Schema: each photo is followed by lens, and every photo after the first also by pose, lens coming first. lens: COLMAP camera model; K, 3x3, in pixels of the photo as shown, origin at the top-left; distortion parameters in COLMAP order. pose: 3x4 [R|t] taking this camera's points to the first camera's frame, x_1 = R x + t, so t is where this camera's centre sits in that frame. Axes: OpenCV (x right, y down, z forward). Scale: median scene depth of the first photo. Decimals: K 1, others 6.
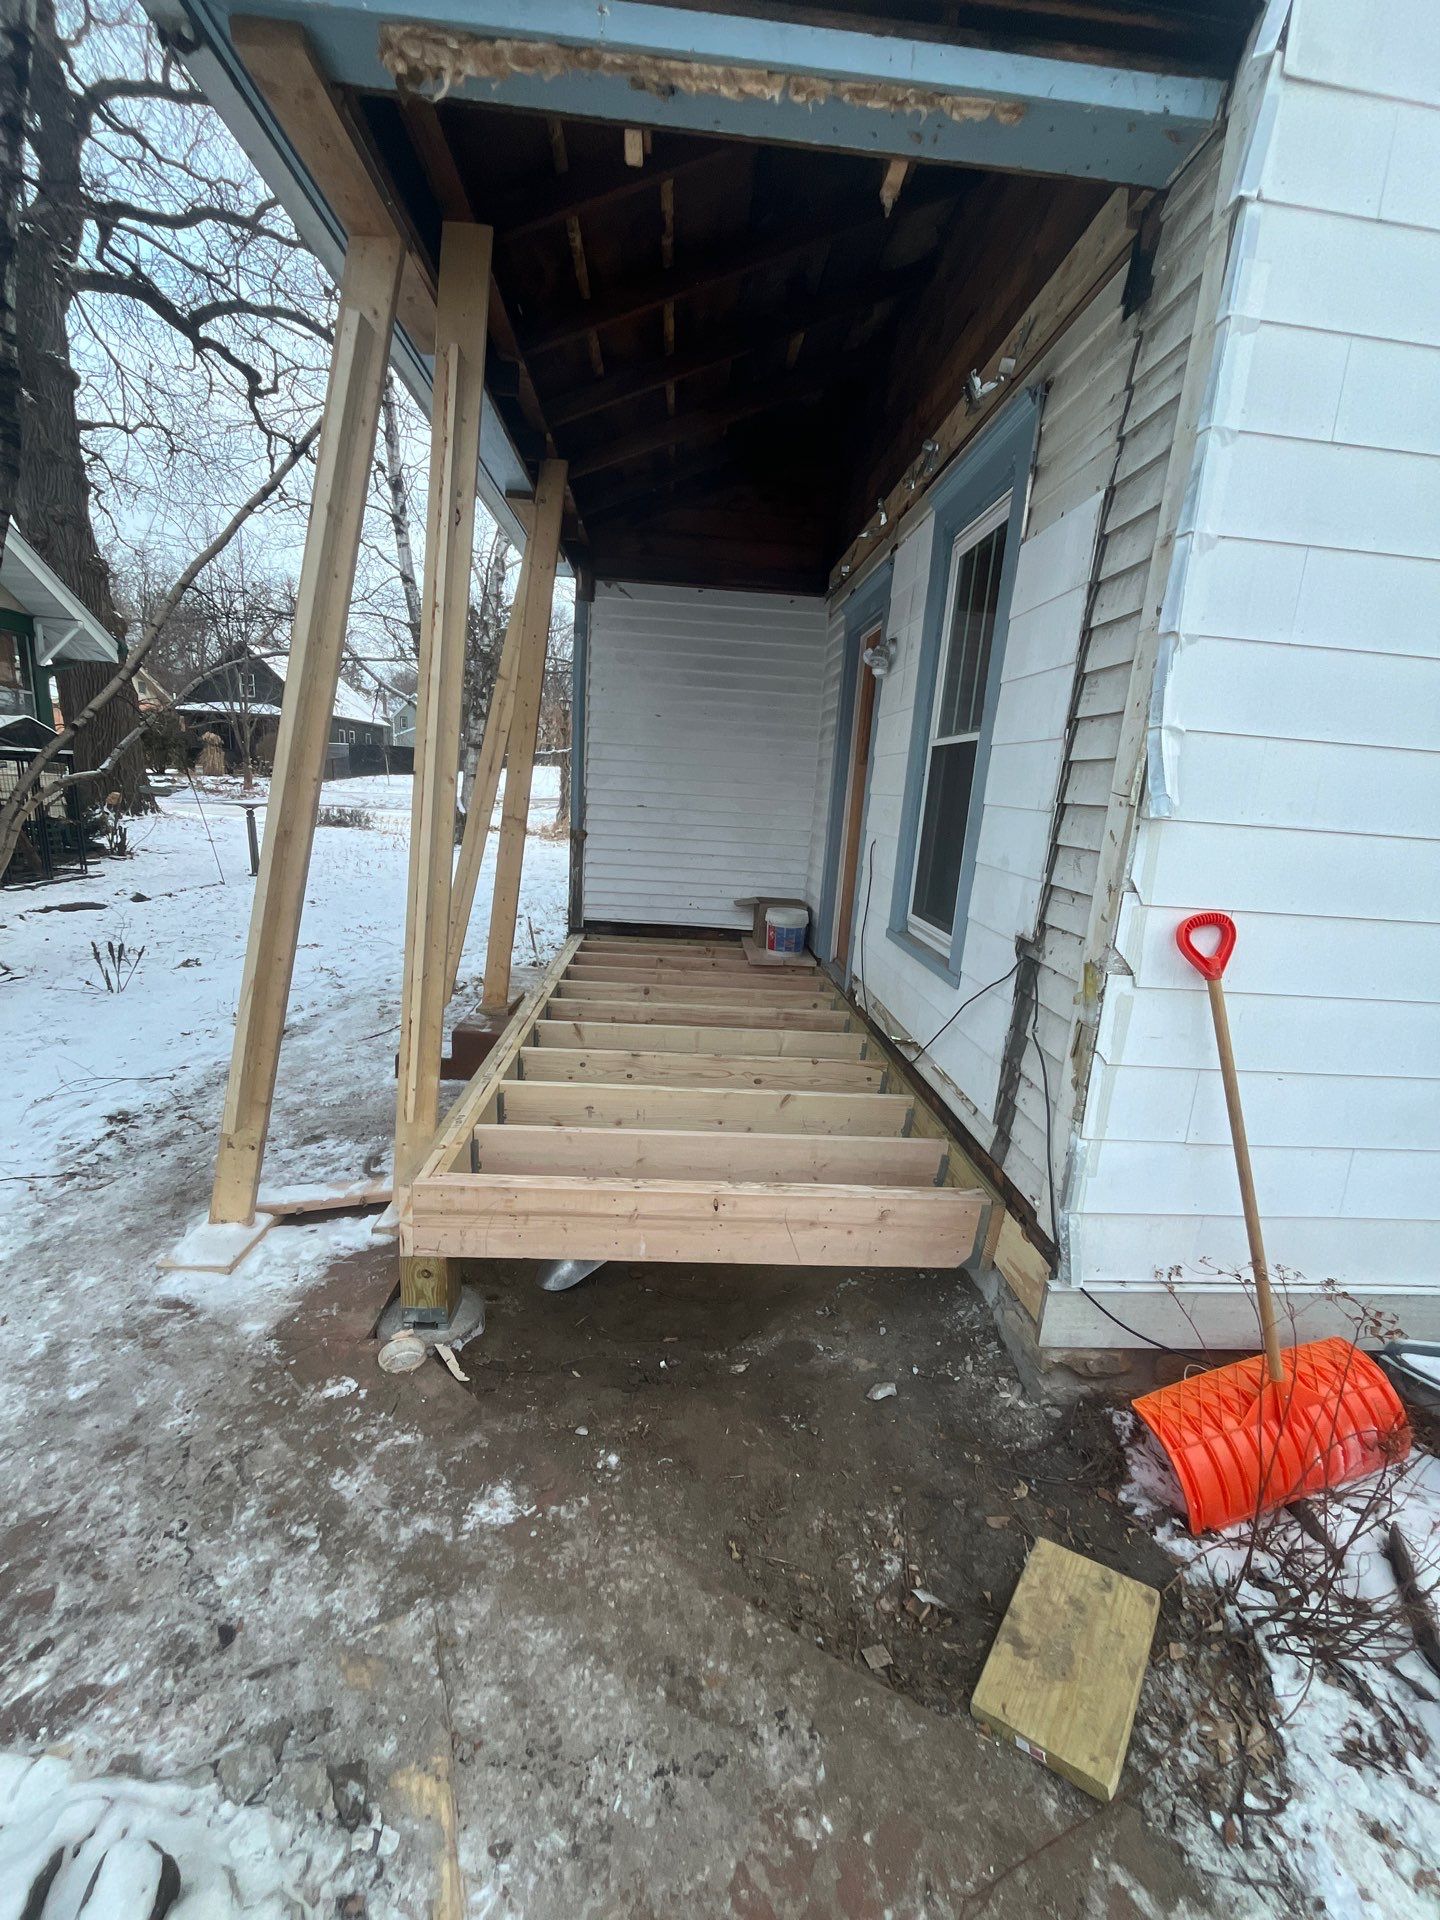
lens RADIAL K [[778.5, 0, 720.7], [0, 778.5, 966.0], [0, 0, 1]] dist [-0.002483, 0.000241]
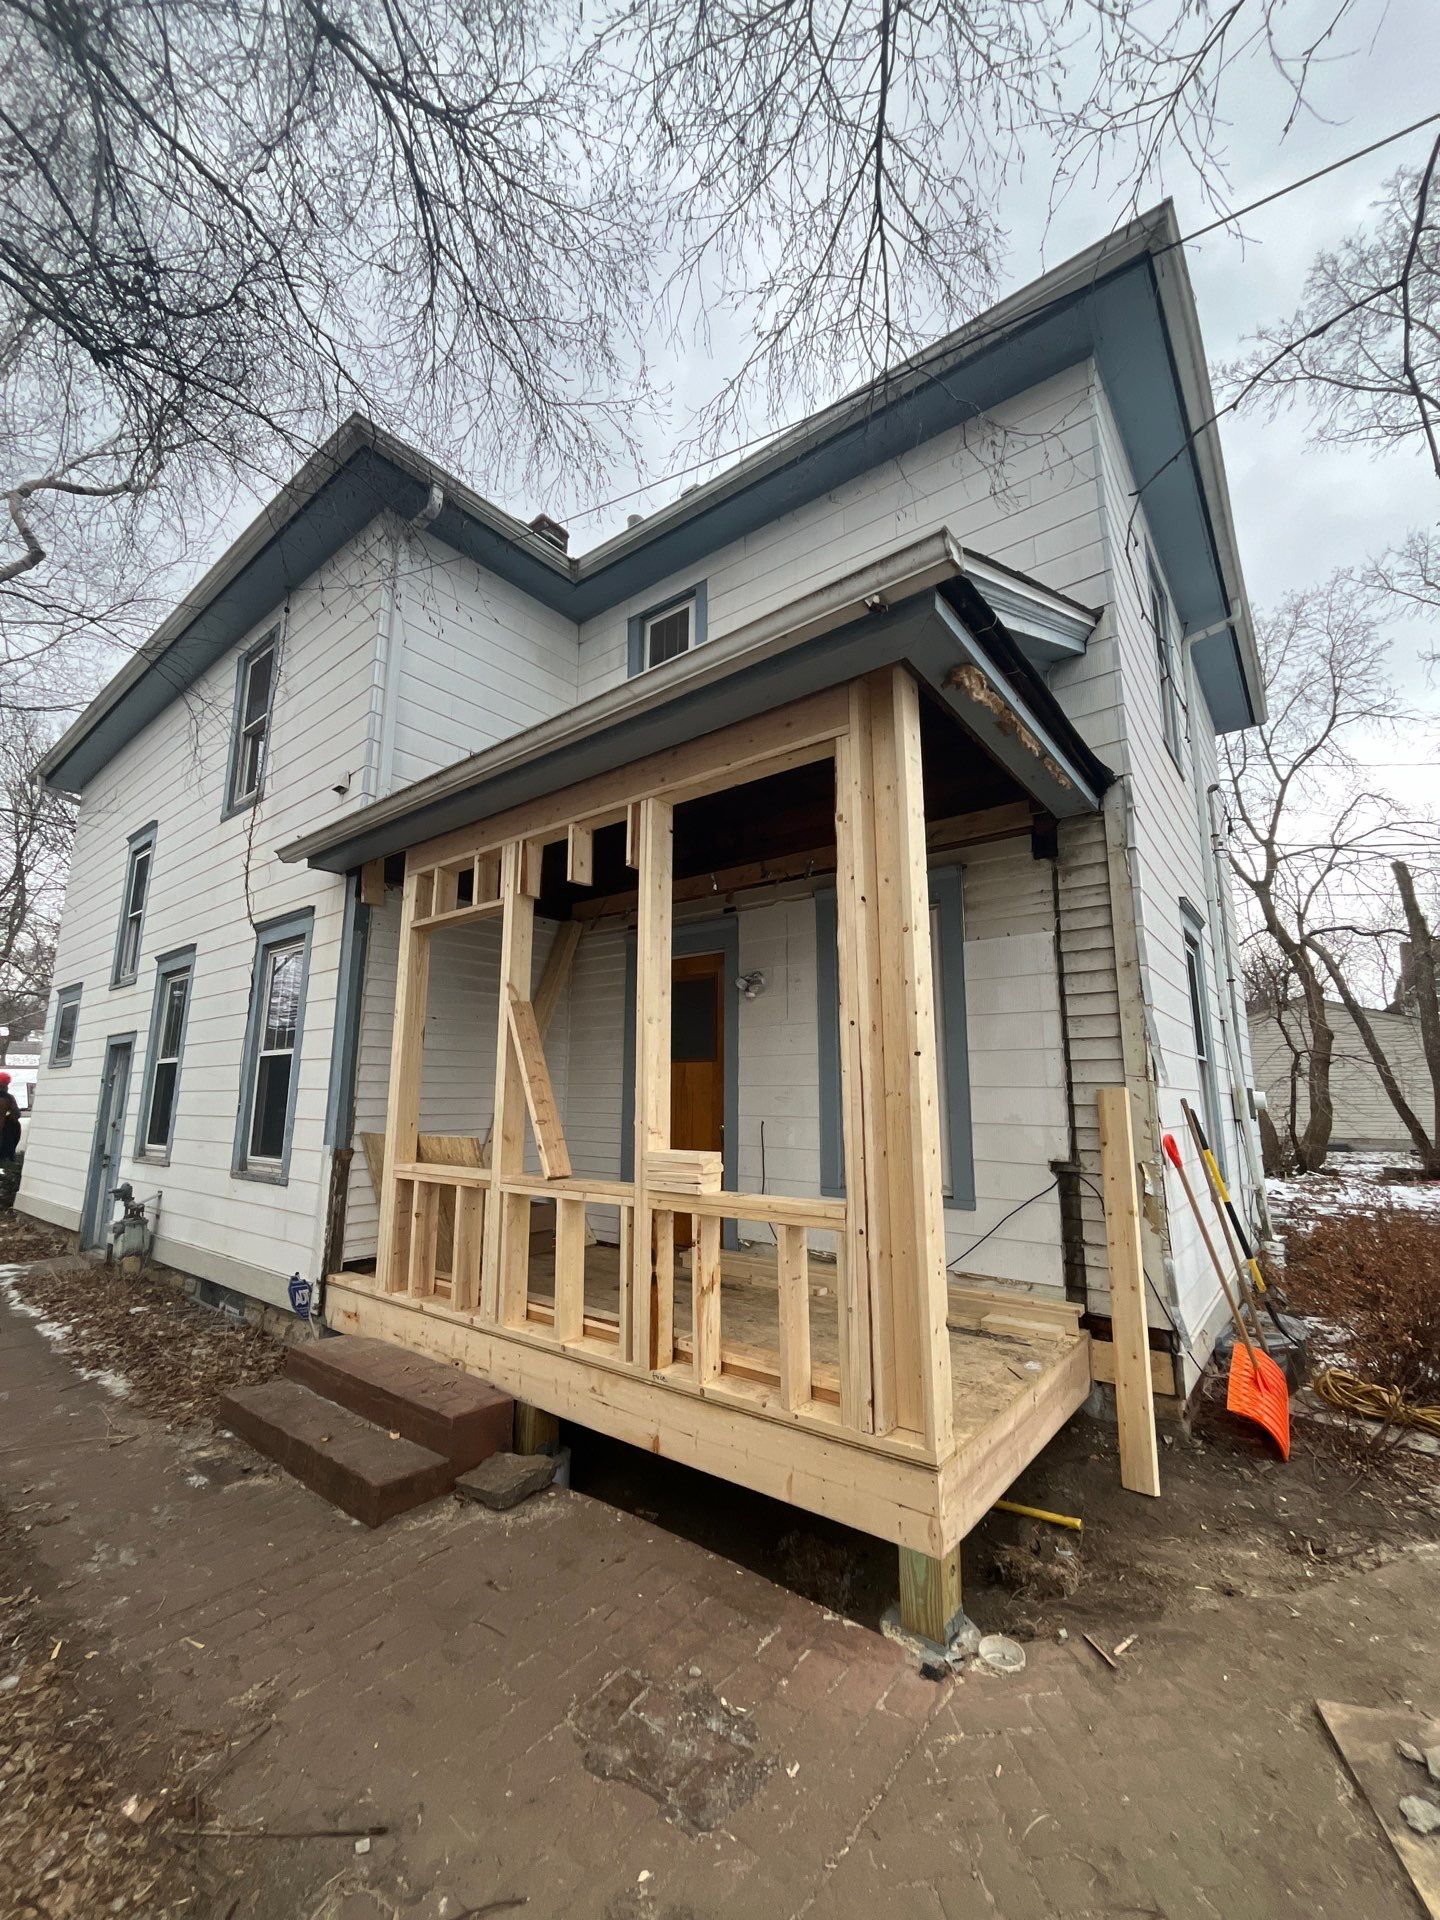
lens RADIAL K [[778.5, 0, 720.7], [0, 778.5, 966.0], [0, 0, 1]] dist [-0.002483, 0.000241]
pose [[0.659381, 0.063275, 0.749141, -0.558635], [0.207622, 0.942375, -0.262341, -0.057732], [-0.722572, 0.328521, 0.608247, 0.142047]]
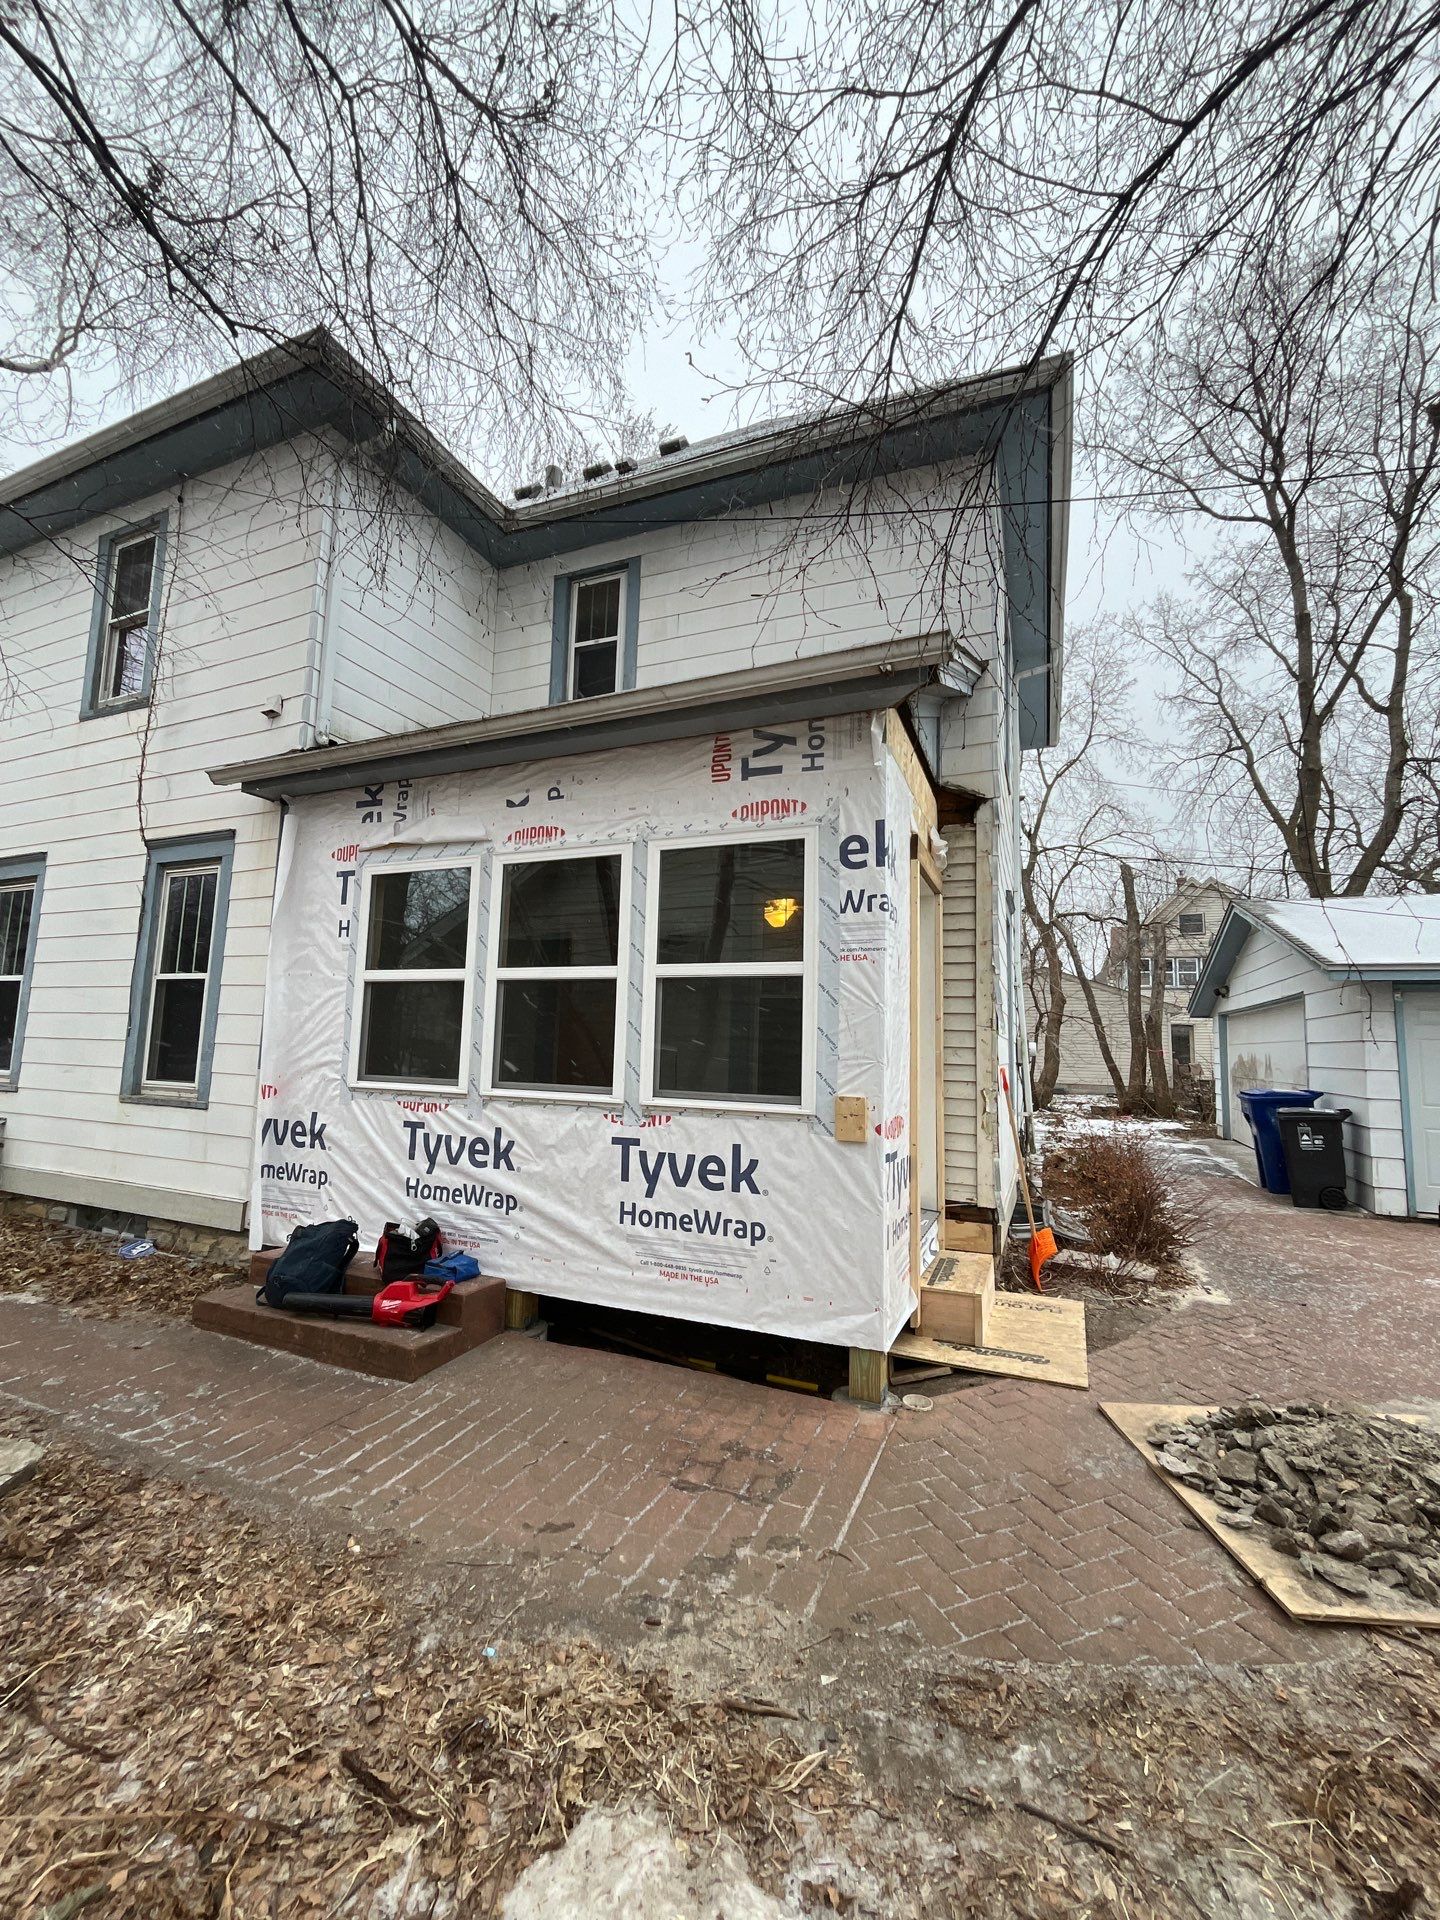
lens RADIAL K [[778.5, 0, 720.7], [0, 778.5, 966.0], [0, 0, 1]] dist [-0.002483, 0.000241]
pose [[0.437863, 0.038239, 0.898228, -0.741805], [0.202004, 0.969364, -0.139739, -0.072046], [-0.876054, 0.242633, 0.416725, 0.192198]]
